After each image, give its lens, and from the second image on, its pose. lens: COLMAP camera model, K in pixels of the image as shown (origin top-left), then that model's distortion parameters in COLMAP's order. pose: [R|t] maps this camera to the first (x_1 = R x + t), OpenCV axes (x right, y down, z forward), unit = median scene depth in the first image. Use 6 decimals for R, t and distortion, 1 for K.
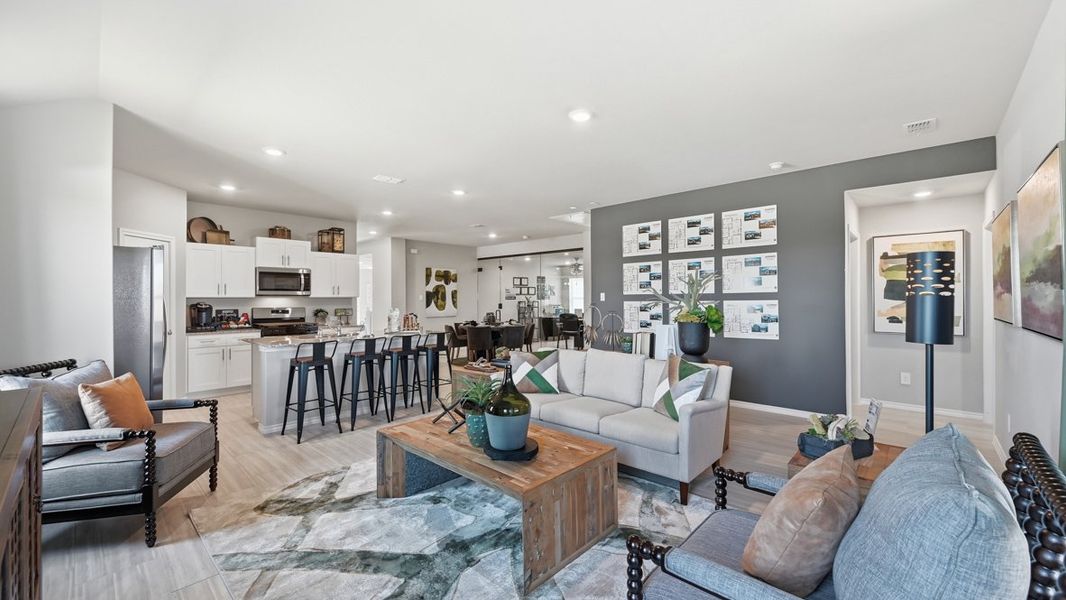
lens RADIAL K [[422.6, 0, 538.6], [0, 422.6, 298.2], [0, 0, 1]] dist [-0.001680, -0.000042]
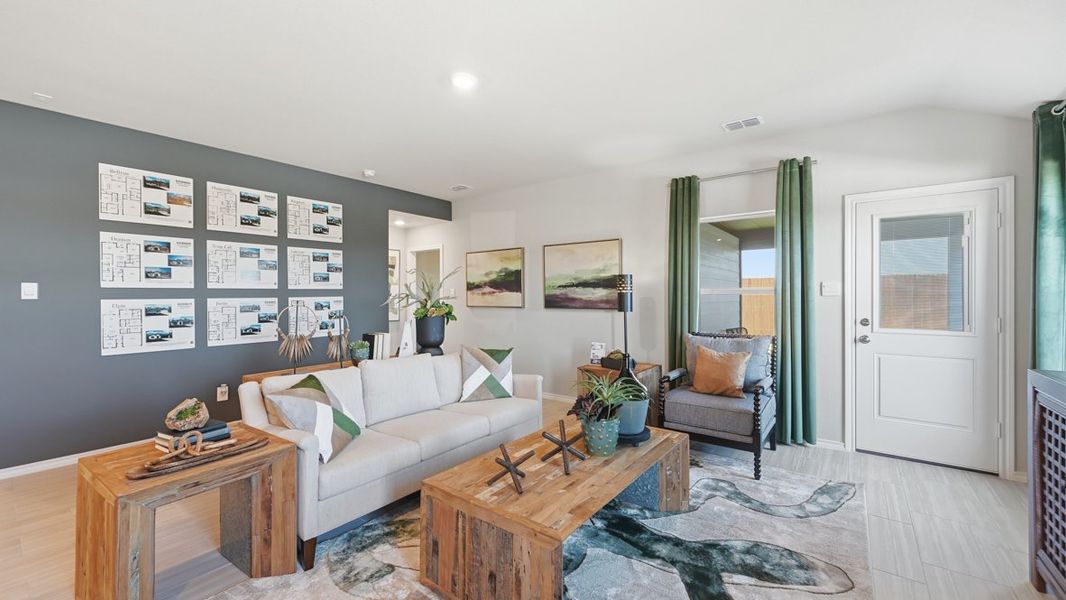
lens RADIAL K [[422.6, 0, 538.4], [0, 422.6, 300.1], [0, 0, 1]] dist [-0.001680, -0.000042]
pose [[-0.103559, -0.011814, 0.994553, -0.487109], [-0.003488, 0.999928, 0.011514, -0.000432], [-0.994617, -0.002277, -0.103592, 0.579046]]
